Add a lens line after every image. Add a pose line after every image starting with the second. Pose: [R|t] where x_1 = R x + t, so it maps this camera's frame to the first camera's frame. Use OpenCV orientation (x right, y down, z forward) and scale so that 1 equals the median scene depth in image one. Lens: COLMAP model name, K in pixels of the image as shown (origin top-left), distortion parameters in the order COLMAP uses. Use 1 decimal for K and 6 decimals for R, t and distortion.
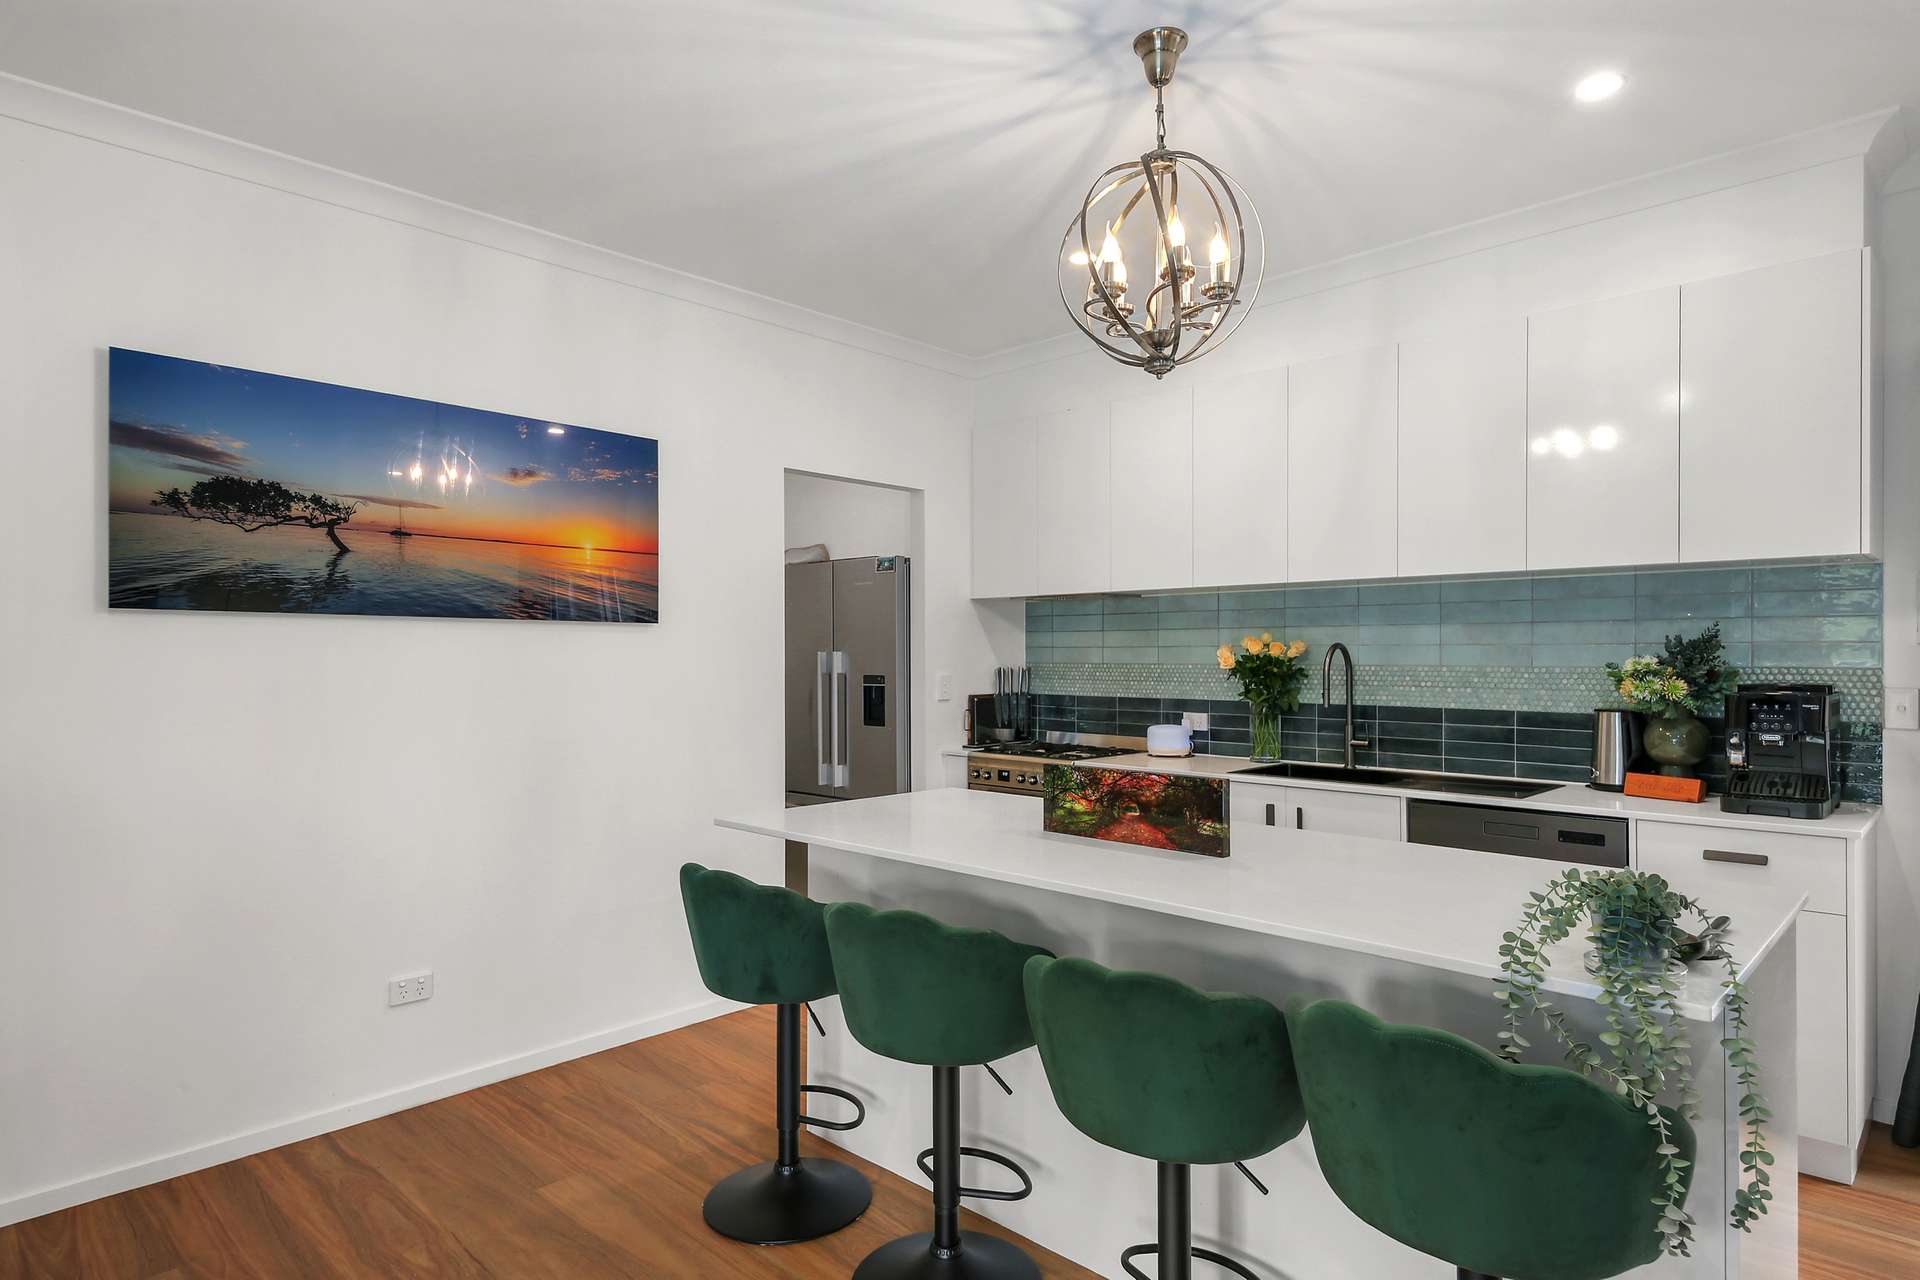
lens RADIAL K [[1063.1, 0, 962.9], [0, 1063.1, 654.9], [0, 0, 1]] dist [0.054884, -0.000934]
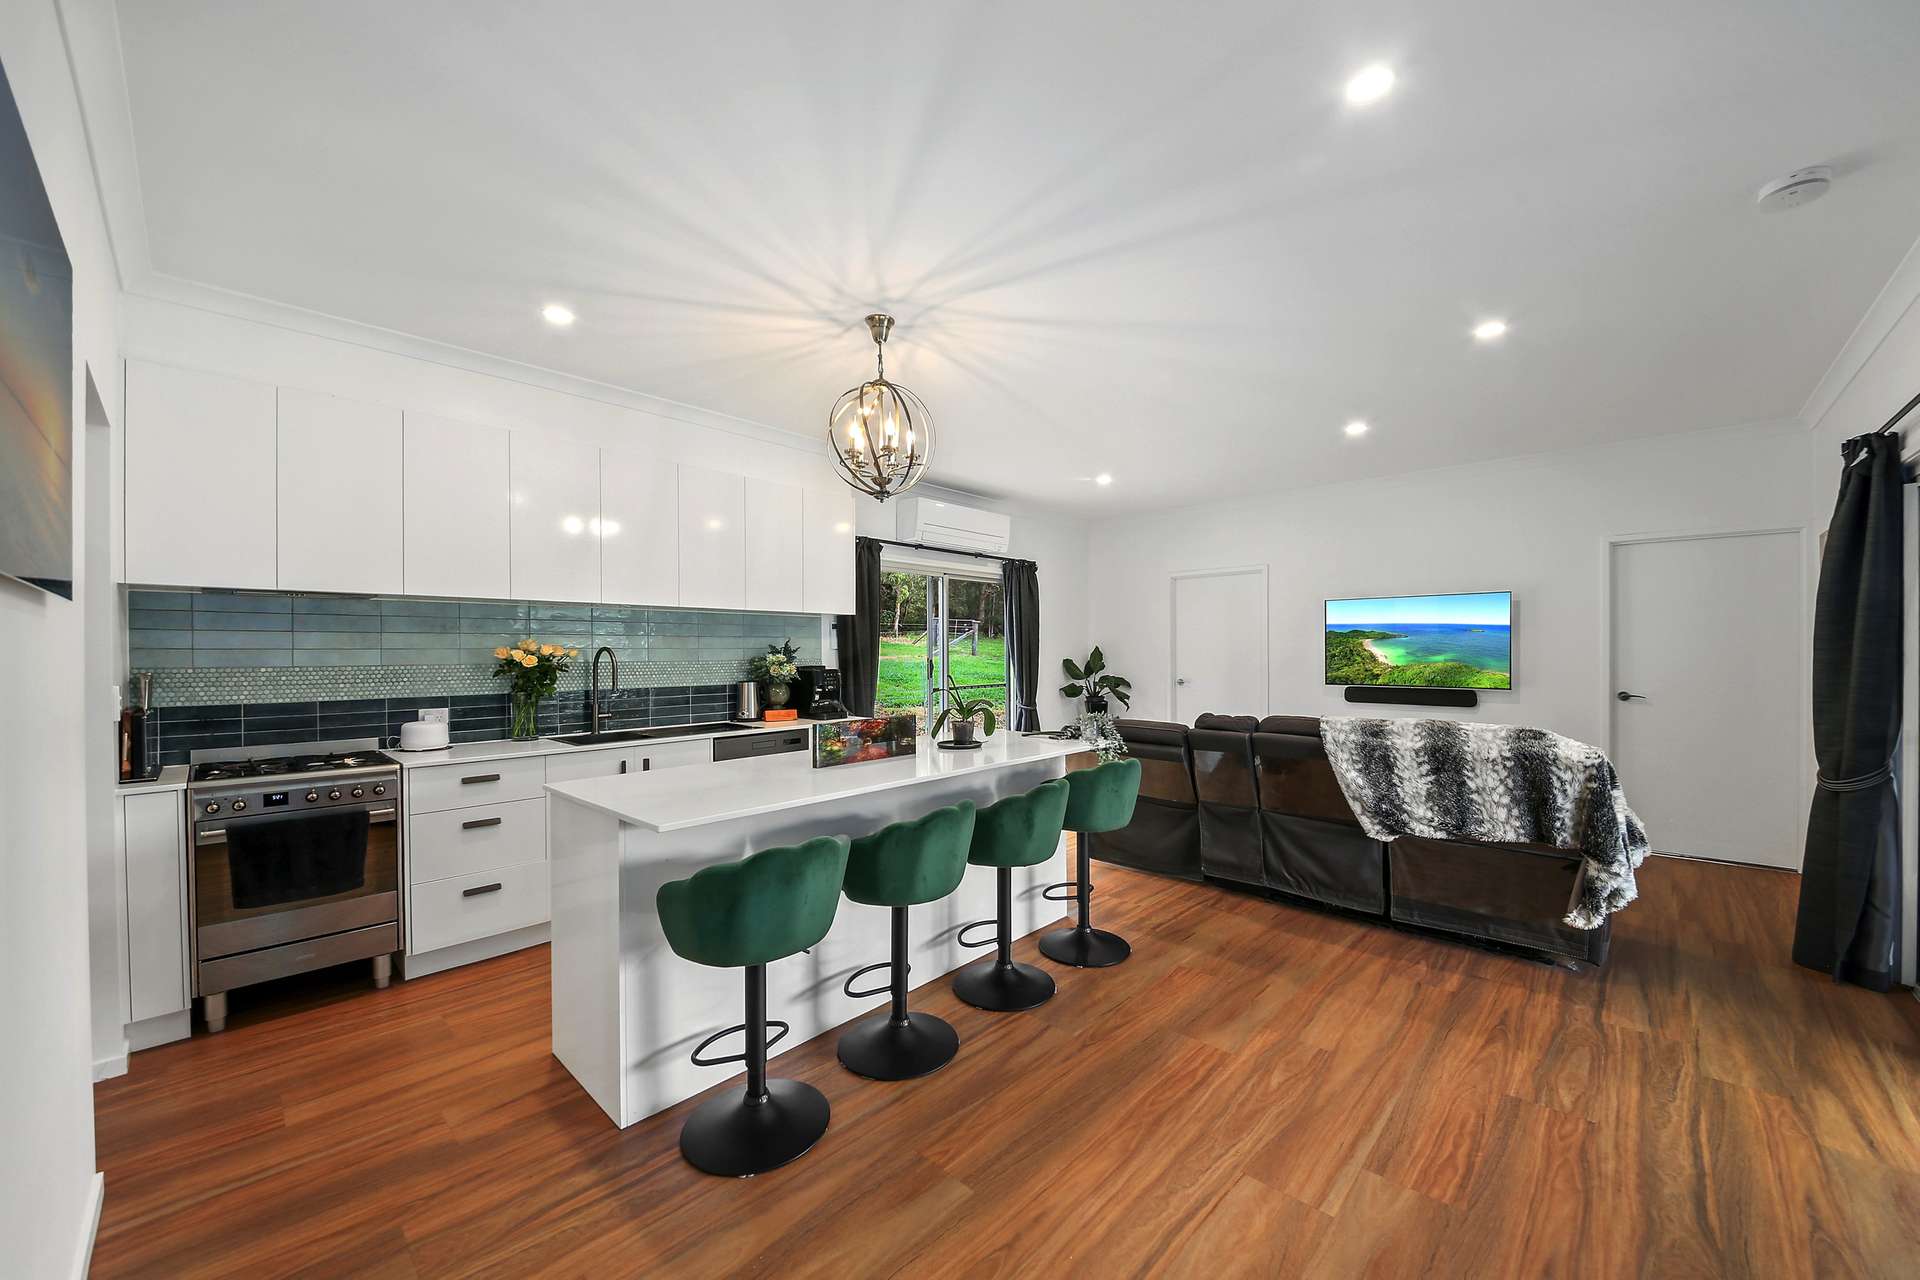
lens RADIAL K [[727.4, 0, 969.4], [0, 727.4, 648.7], [0, 0, 1]] dist [0.012278, -0.000223]
pose [[-0.005726, 0.005210, 0.999970, -0.680841], [0.007921, 0.999955, -0.005164, 0.000629], [-0.999952, 0.007891, -0.005767, 0.553009]]
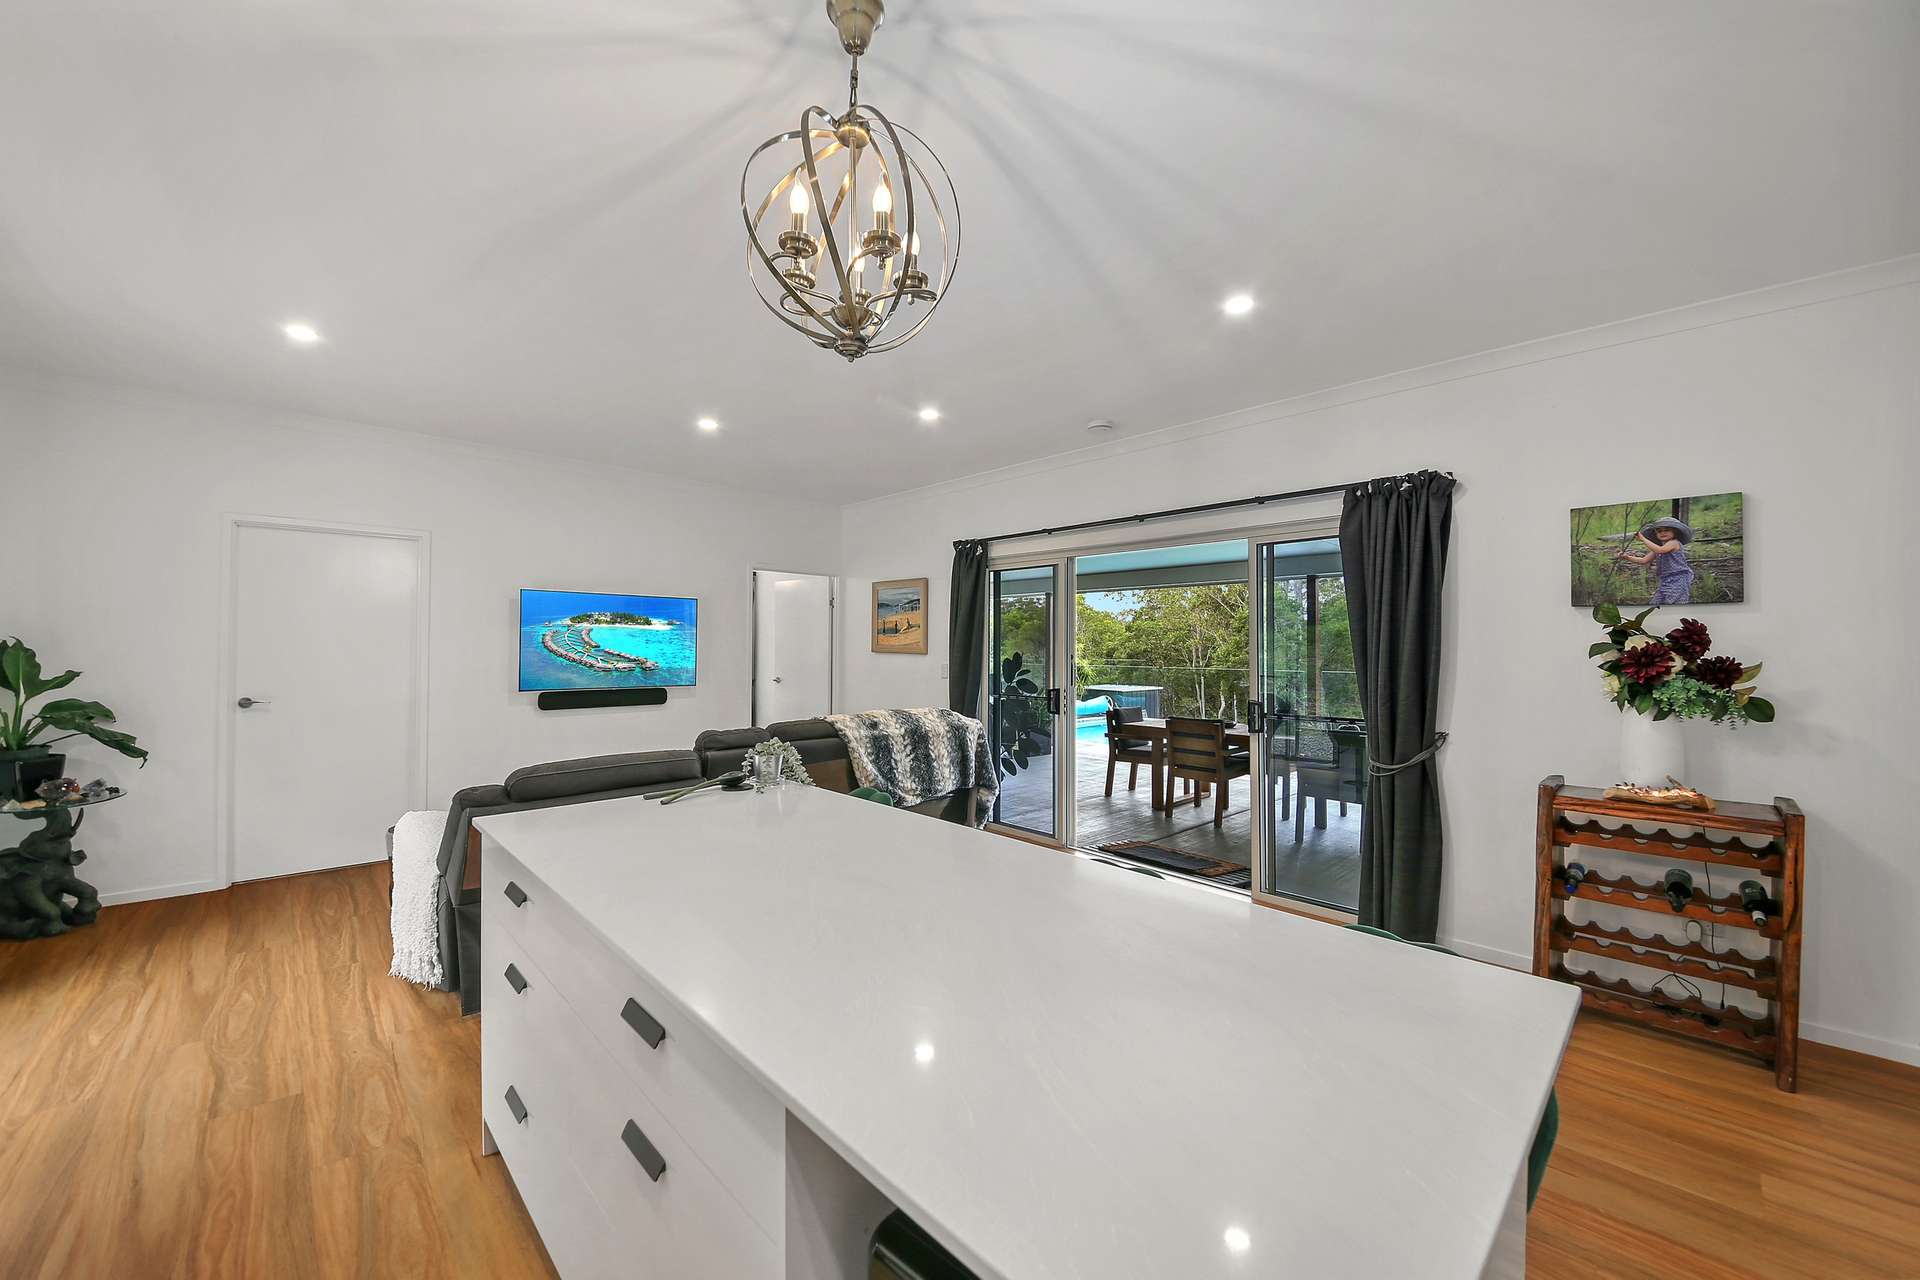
lens RADIAL K [[727.4, 0, 969.4], [0, 727.4, 648.7], [0, 0, 1]] dist [0.012278, -0.000223]
pose [[-0.999195, -0.005125, 0.039785, 0.035260], [-0.005108, 0.999987, 0.000516, -0.005234], [-0.039787, 0.000313, -0.999208, 1.052286]]
